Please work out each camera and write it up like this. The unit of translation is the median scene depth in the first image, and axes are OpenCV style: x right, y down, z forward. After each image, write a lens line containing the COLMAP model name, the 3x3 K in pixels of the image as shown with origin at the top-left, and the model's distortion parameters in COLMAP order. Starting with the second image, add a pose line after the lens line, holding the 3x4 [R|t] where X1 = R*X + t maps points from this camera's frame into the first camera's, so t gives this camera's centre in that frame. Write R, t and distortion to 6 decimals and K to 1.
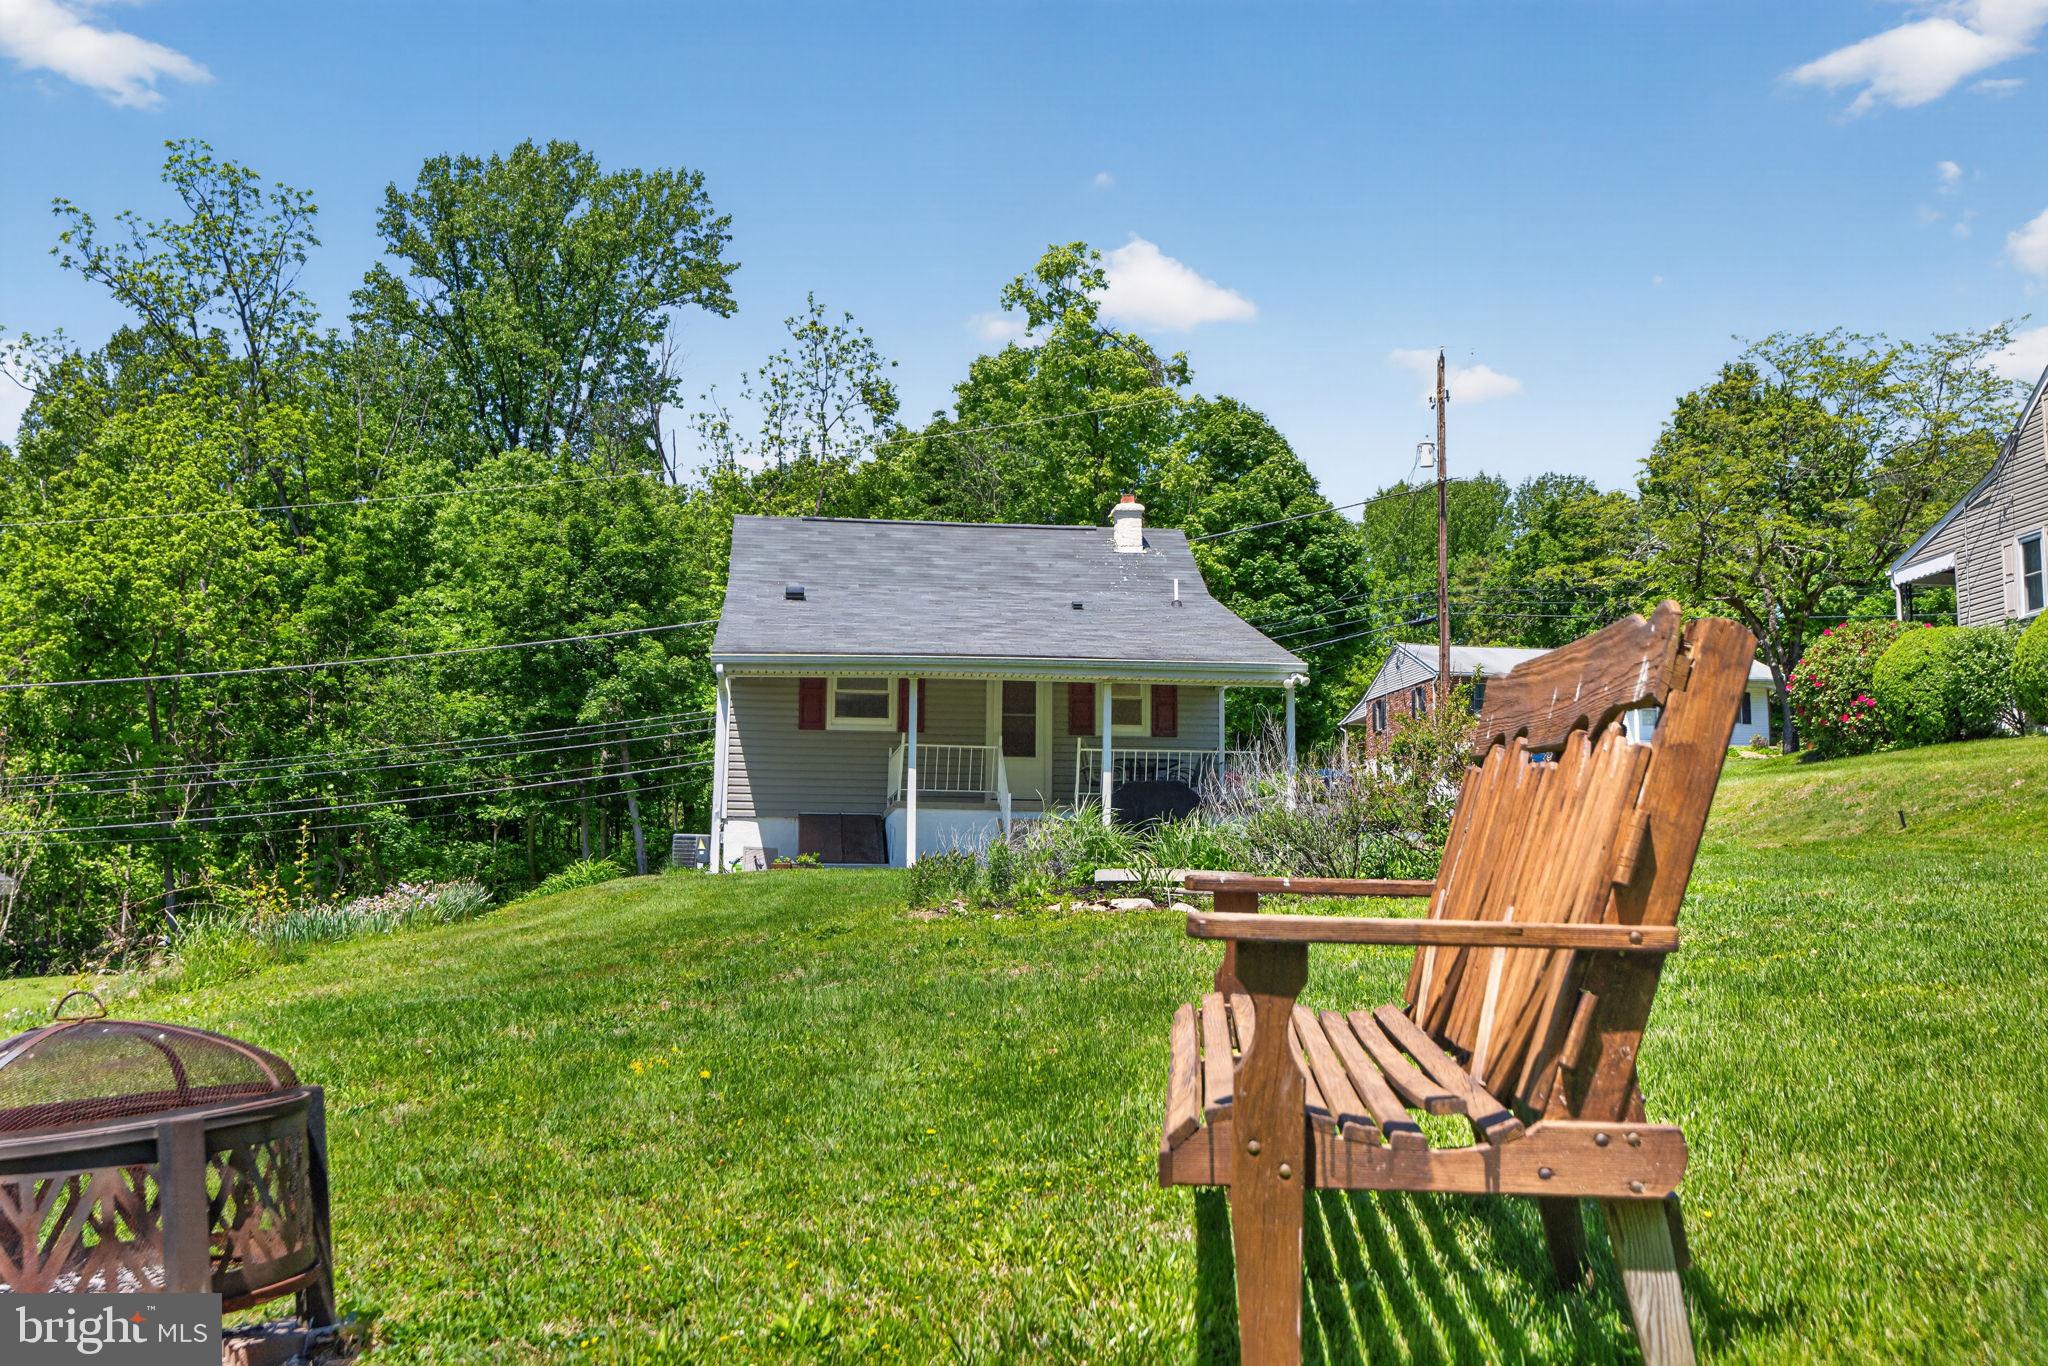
lens RADIAL K [[1694.9, 0, 1022.3], [0, 1694.9, 688.6], [0, 0, 1]] dist [0.009936, 0.019203]
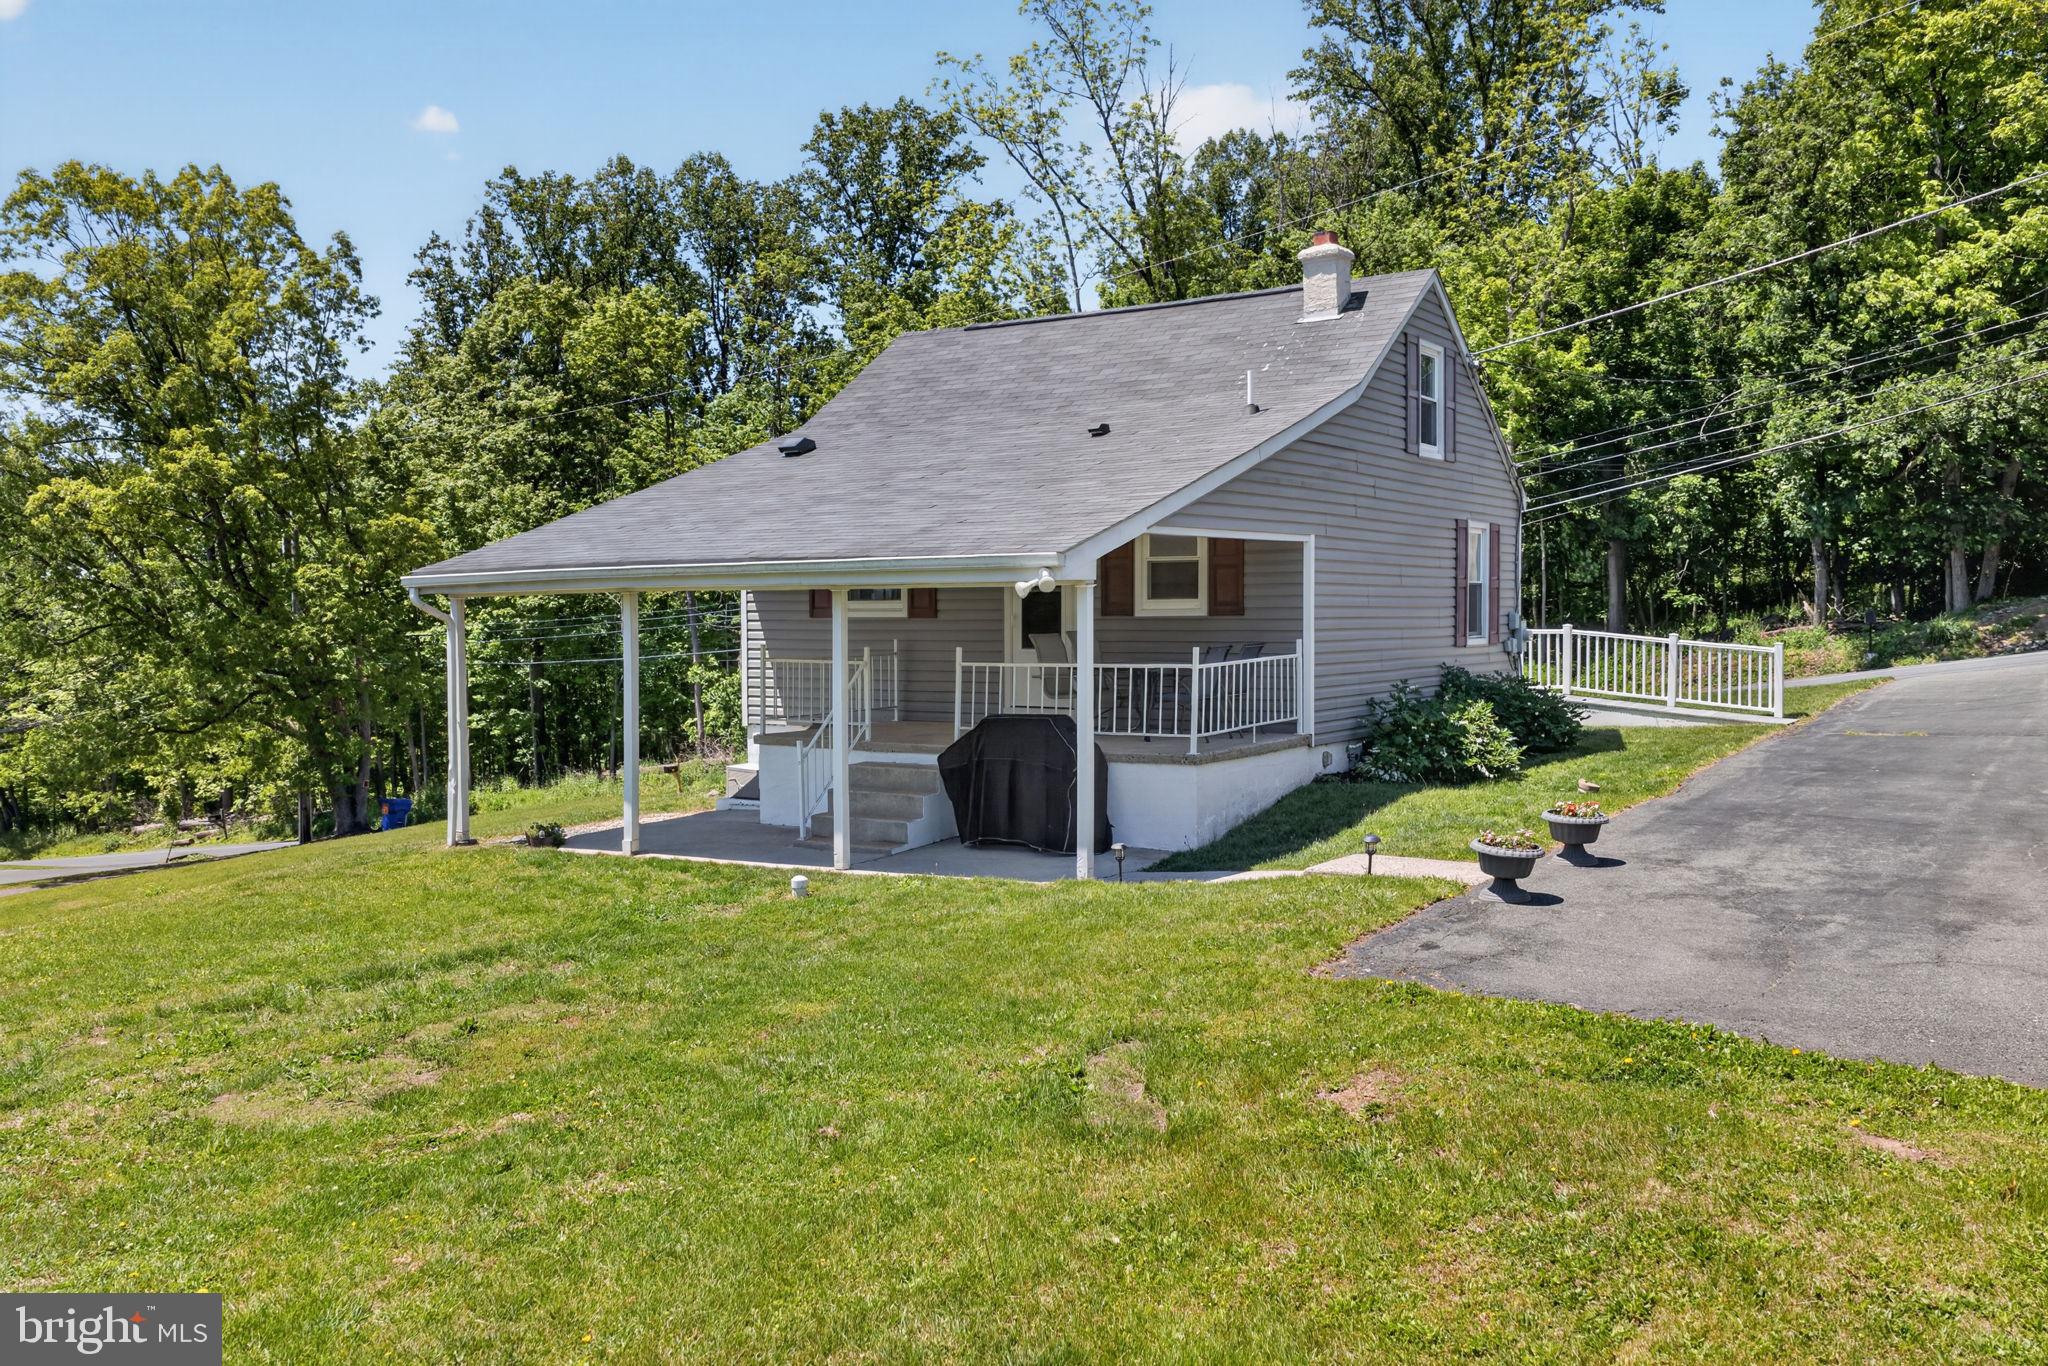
lens RADIAL K [[1563.1, 0, 1022.7], [0, 1563.1, 599.2], [0, 0, 1]] dist [0.070492, 0.005753]
pose [[0.795898, -0.013374, -0.605283, 0.141341], [0.081883, 0.992948, 0.085731, -0.013321], [0.599868, -0.117796, 0.791381, 0.172018]]
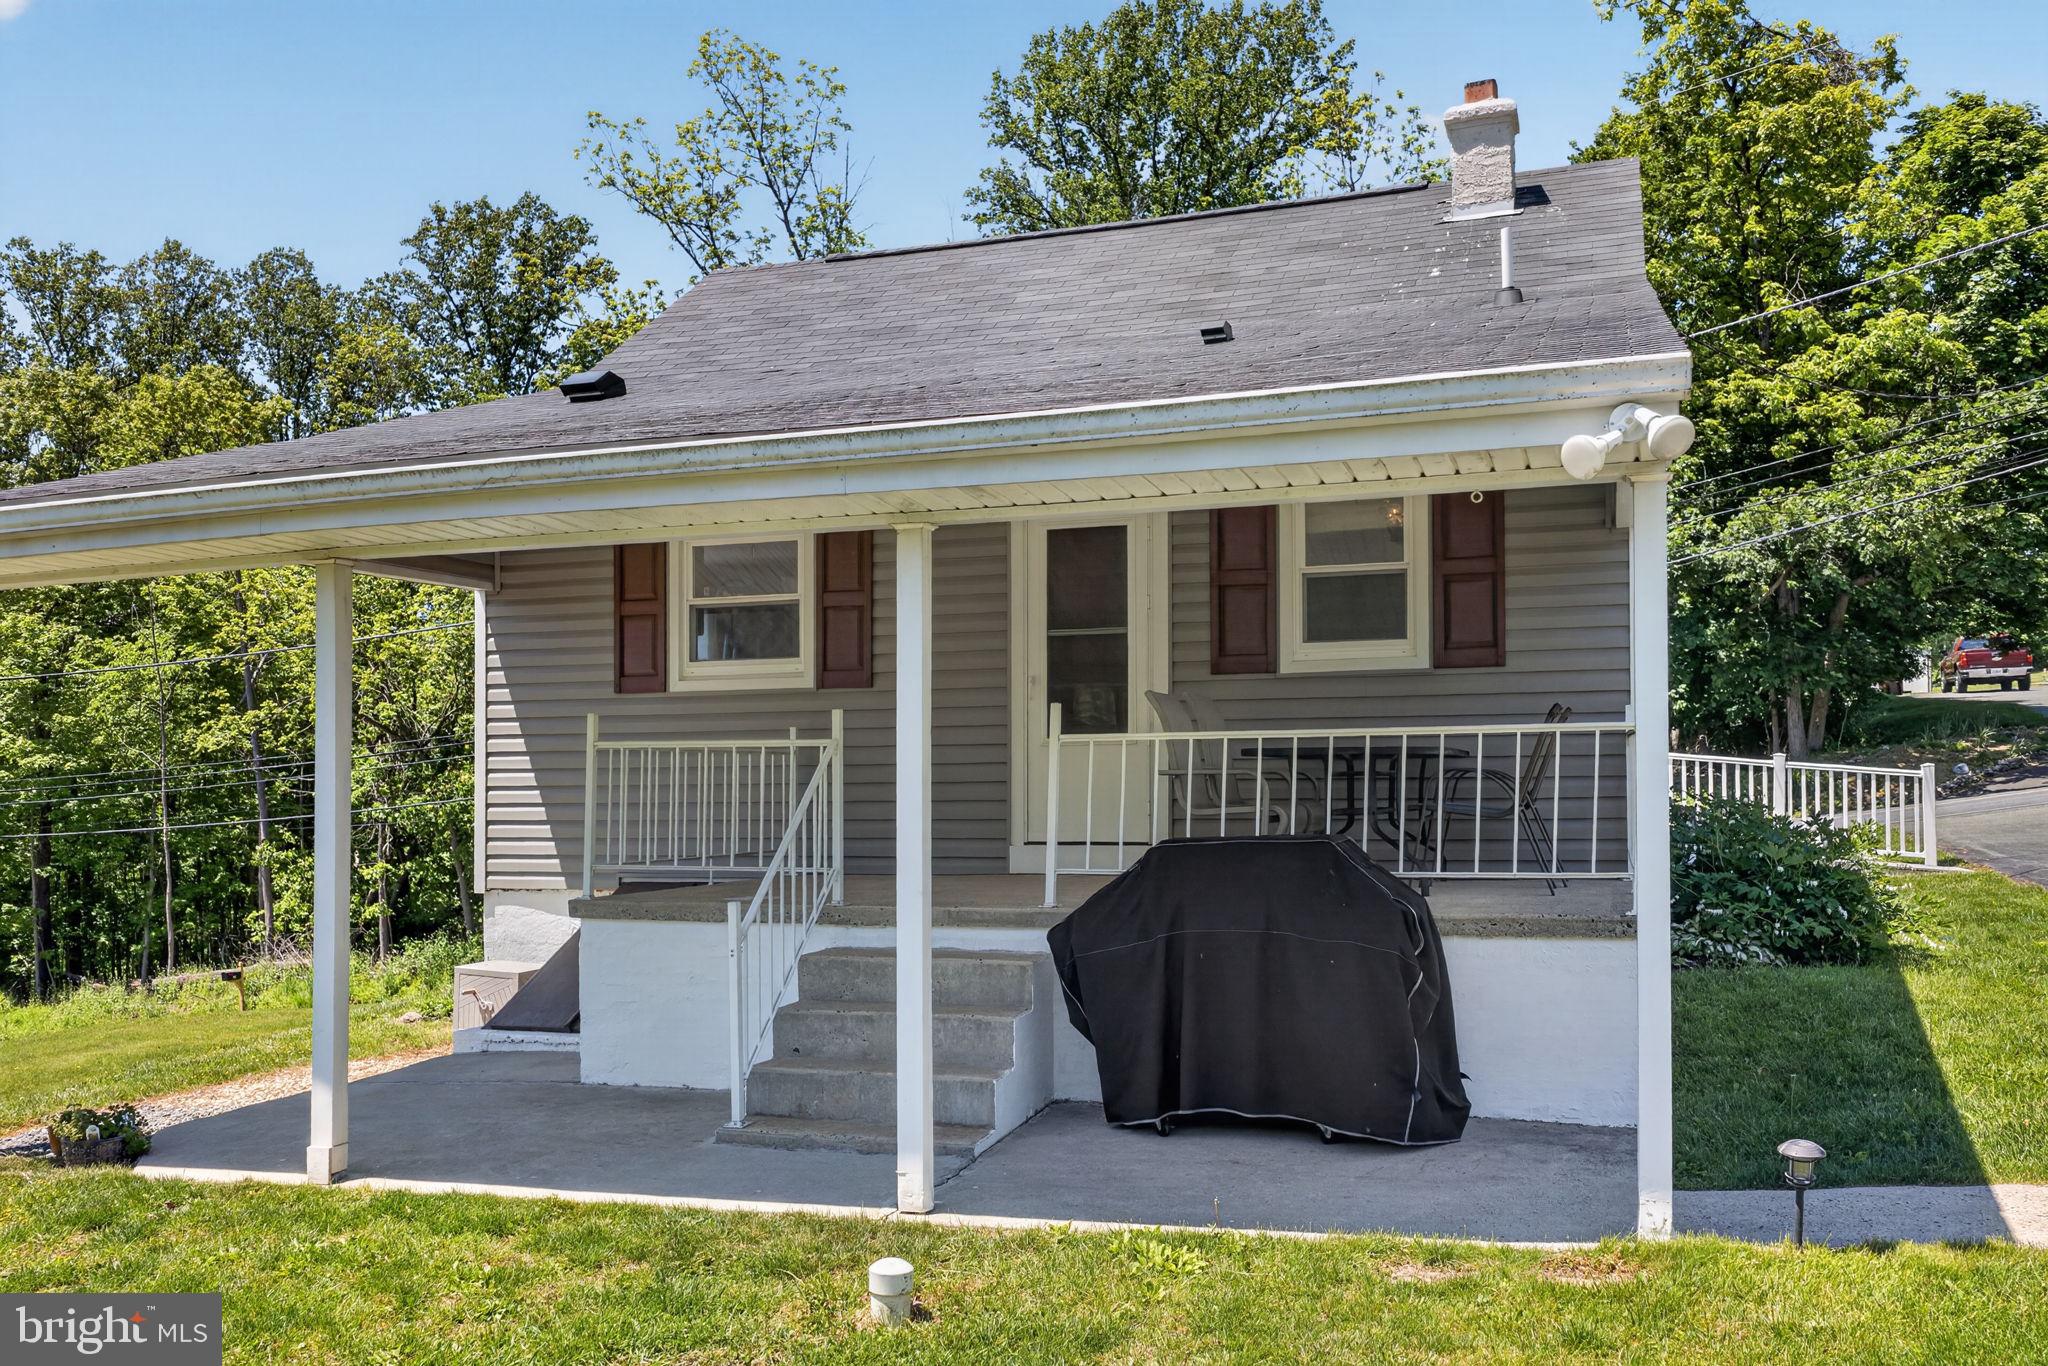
lens RADIAL K [[1694.9, 0, 1022.3], [0, 1694.9, 688.6], [0, 0, 1]] dist [0.009936, 0.019203]
pose [[0.909891, -0.034100, -0.413444, 0.053150], [0.060478, 0.996872, 0.050878, 0.003202], [0.410416, -0.071297, 0.909107, 0.230502]]
